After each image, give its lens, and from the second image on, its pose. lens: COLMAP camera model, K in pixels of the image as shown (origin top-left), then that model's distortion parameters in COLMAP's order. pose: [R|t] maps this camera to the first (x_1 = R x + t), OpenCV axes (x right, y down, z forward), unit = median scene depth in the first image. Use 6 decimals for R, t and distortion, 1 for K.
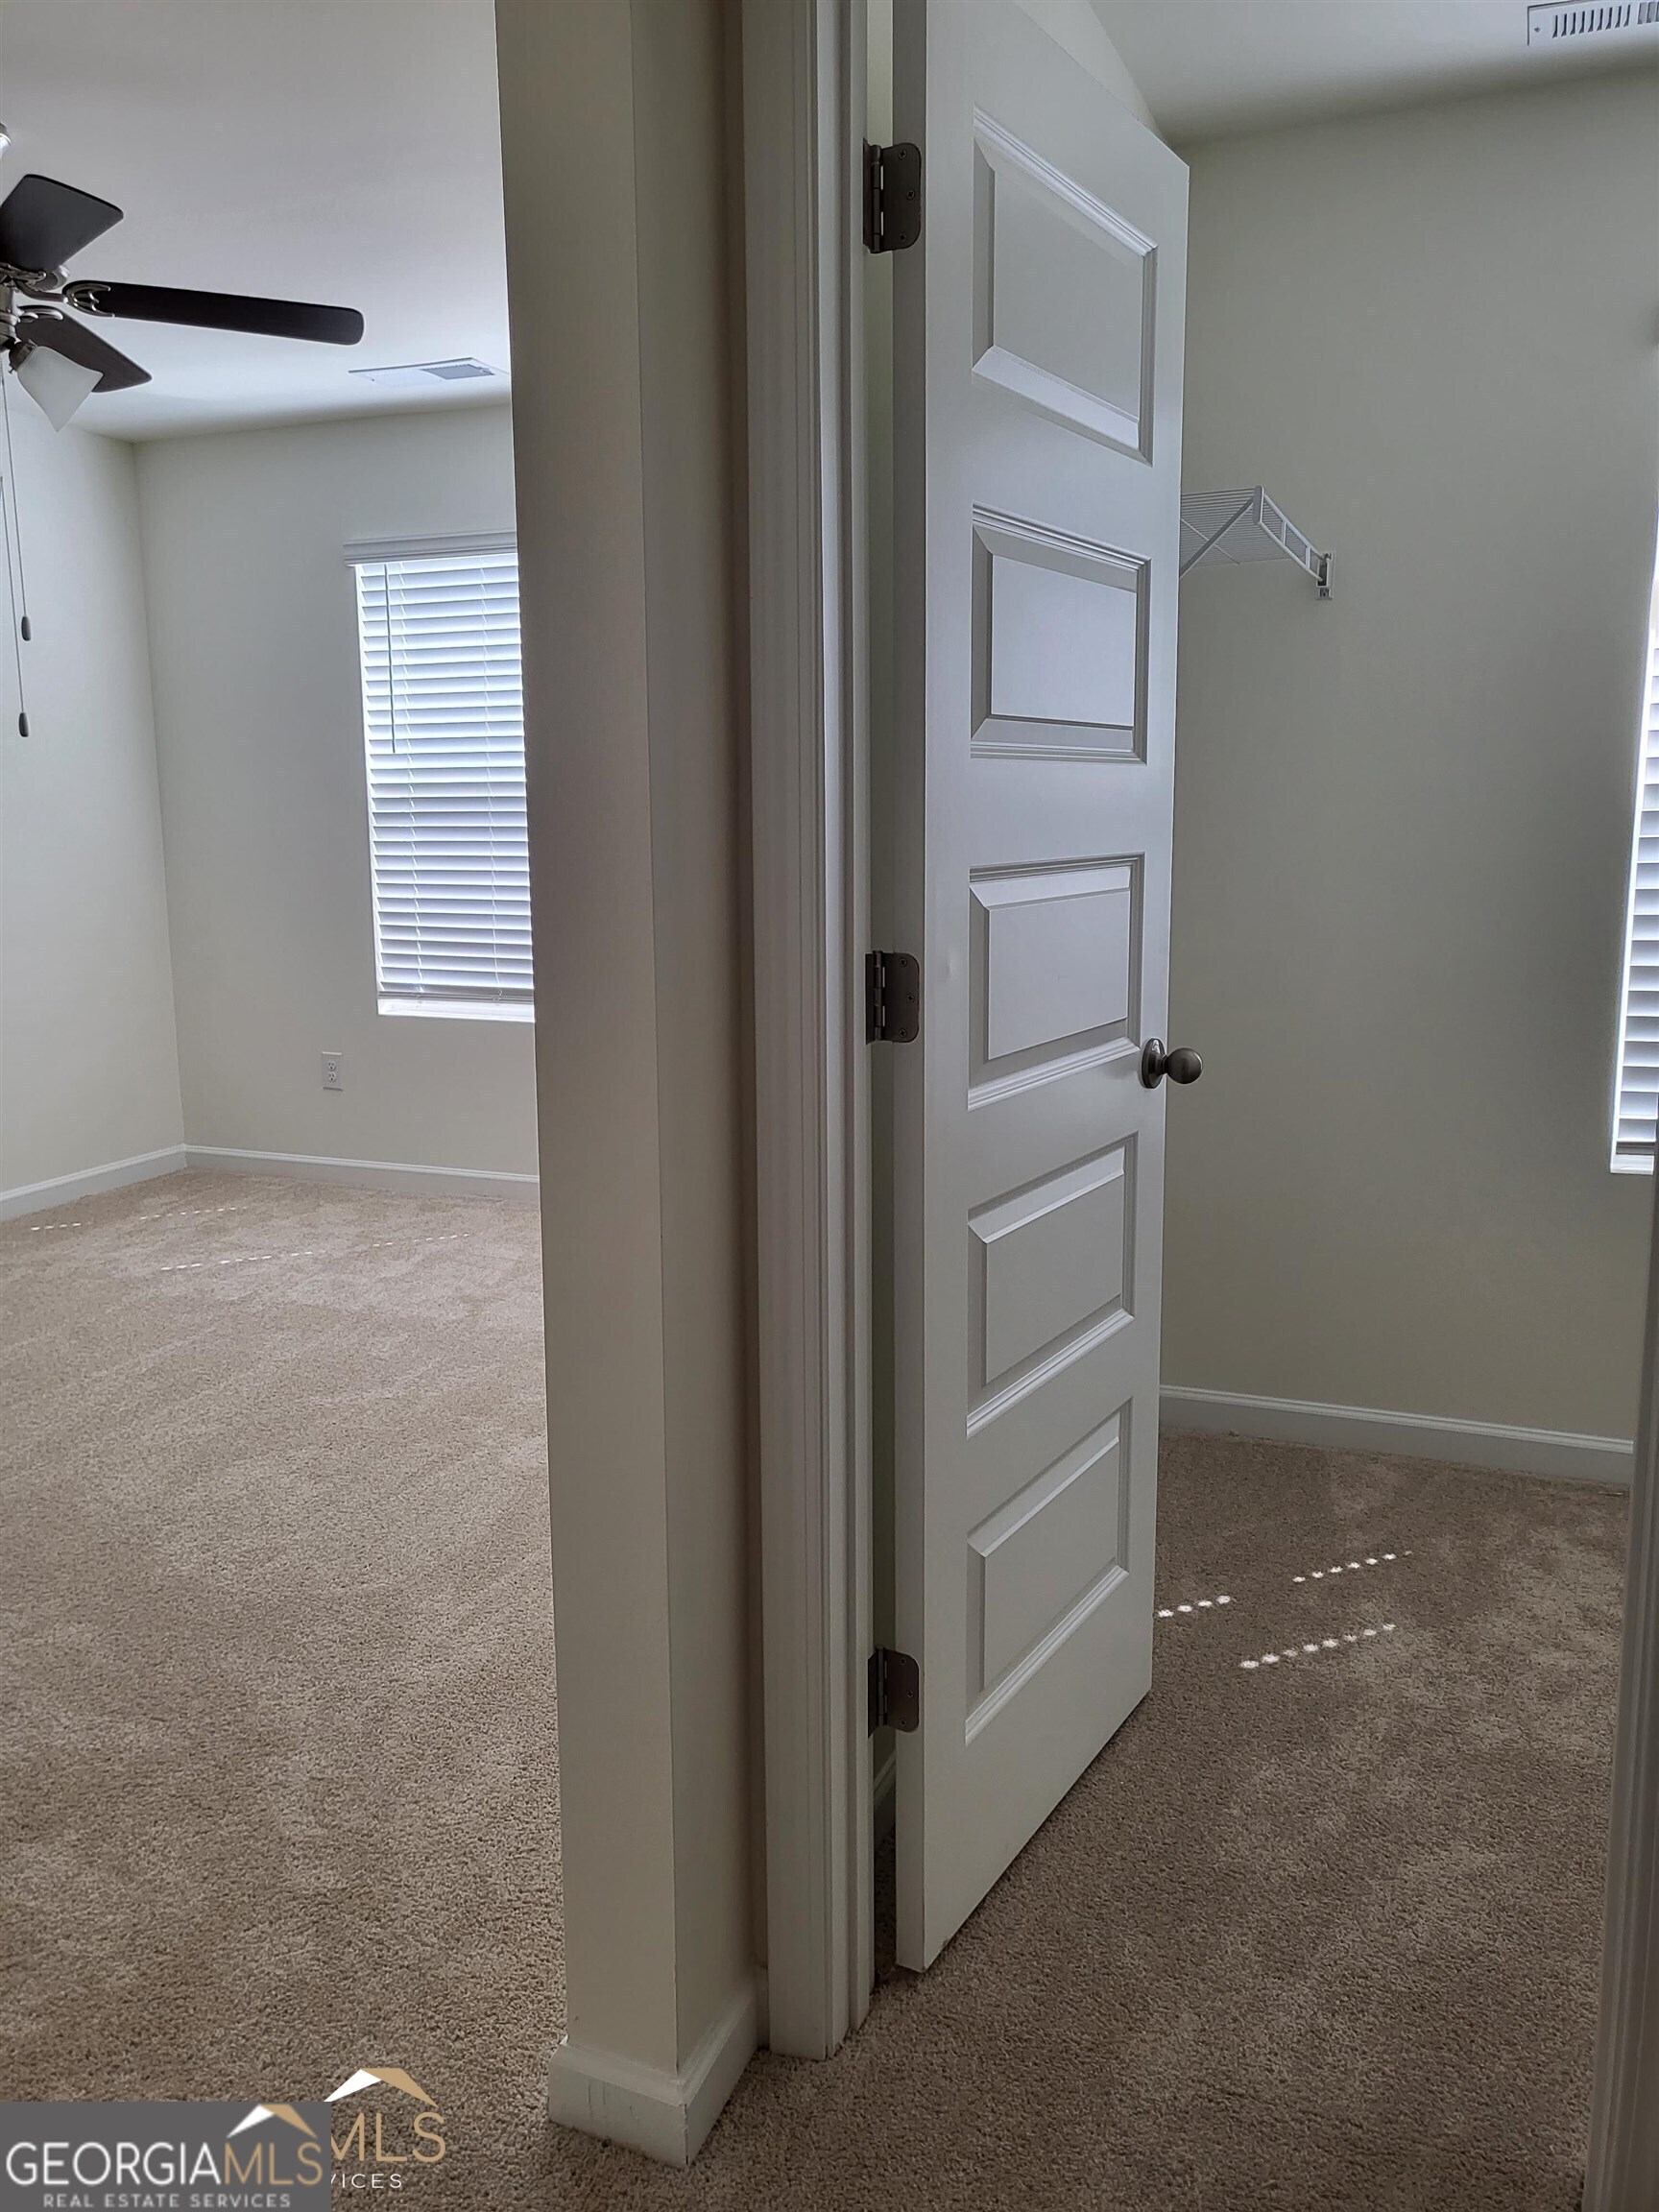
lens RADIAL K [[1704.8, 0, 829.7], [0, 1704.8, 1092.2], [0, 0, 1]] dist [0.023105, 0.013380]
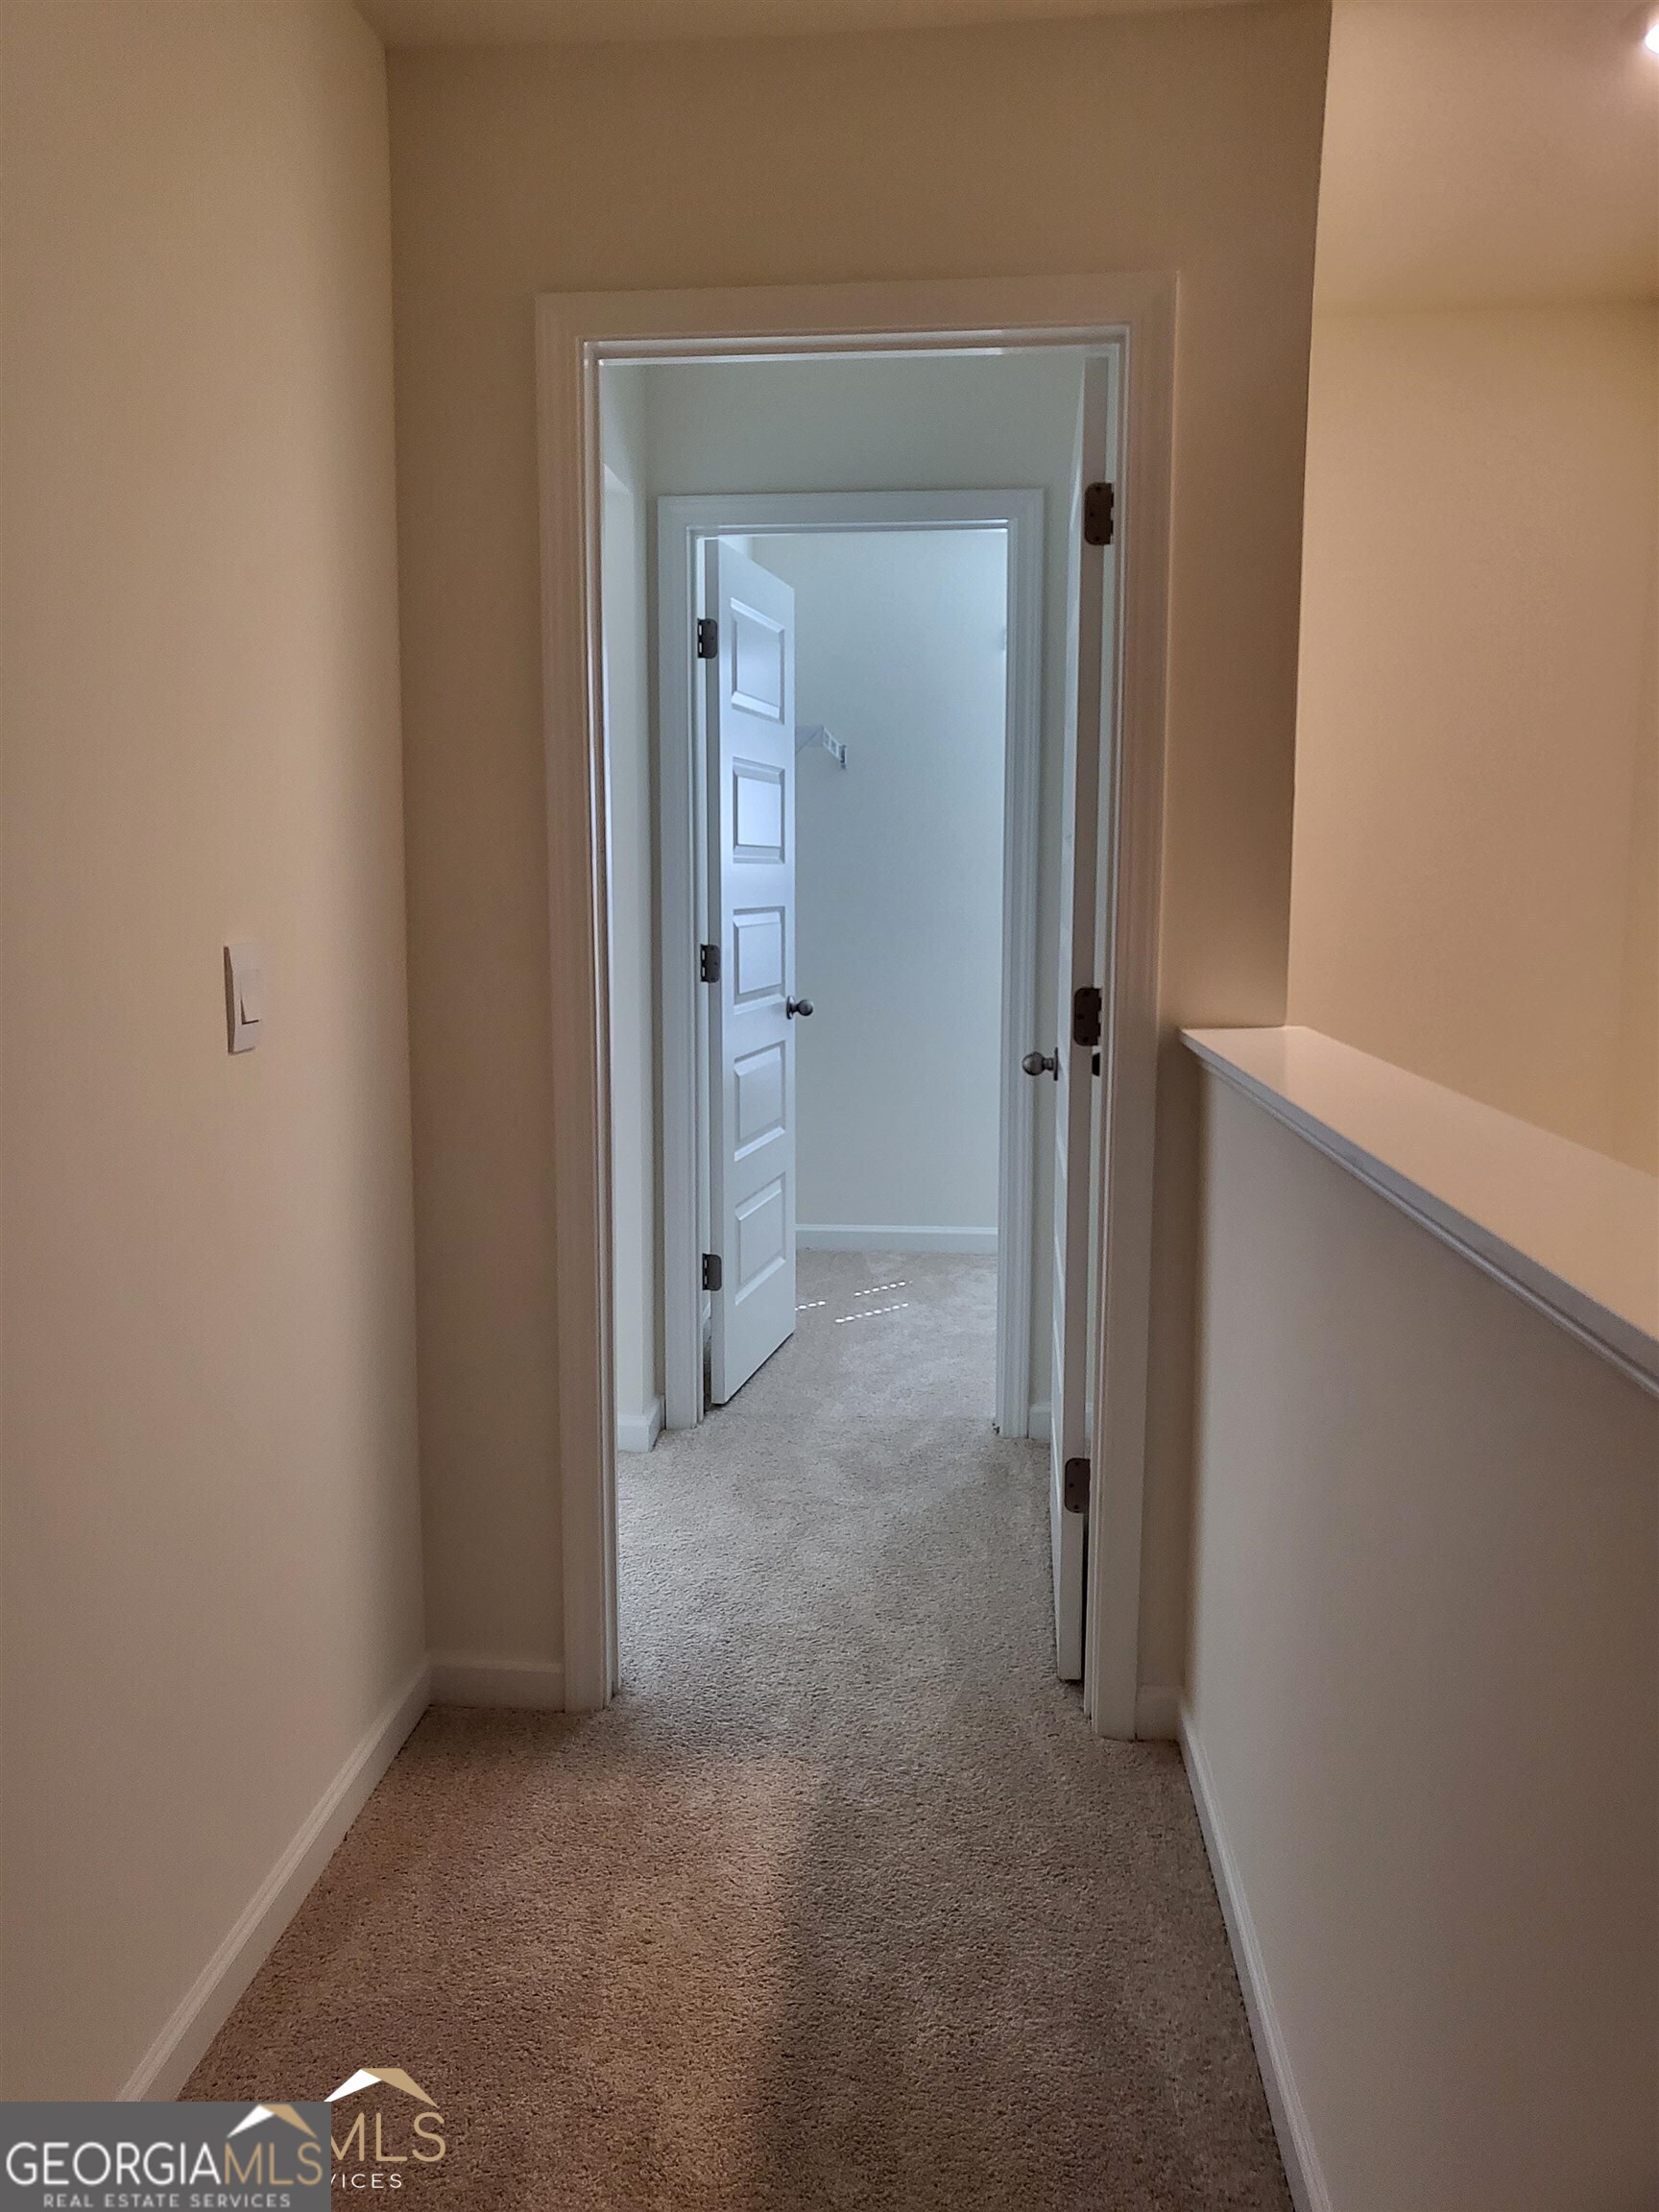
lens RADIAL K [[1704.8, 0, 826.5], [0, 1704.8, 1108.7], [0, 0, 1]] dist [0.023105, 0.013380]
pose [[0.952007, -0.034009, 0.304180, -0.408601], [0.043241, 0.998784, -0.023664, 0.159512], [-0.303006, 0.035682, 0.952320, -0.990653]]
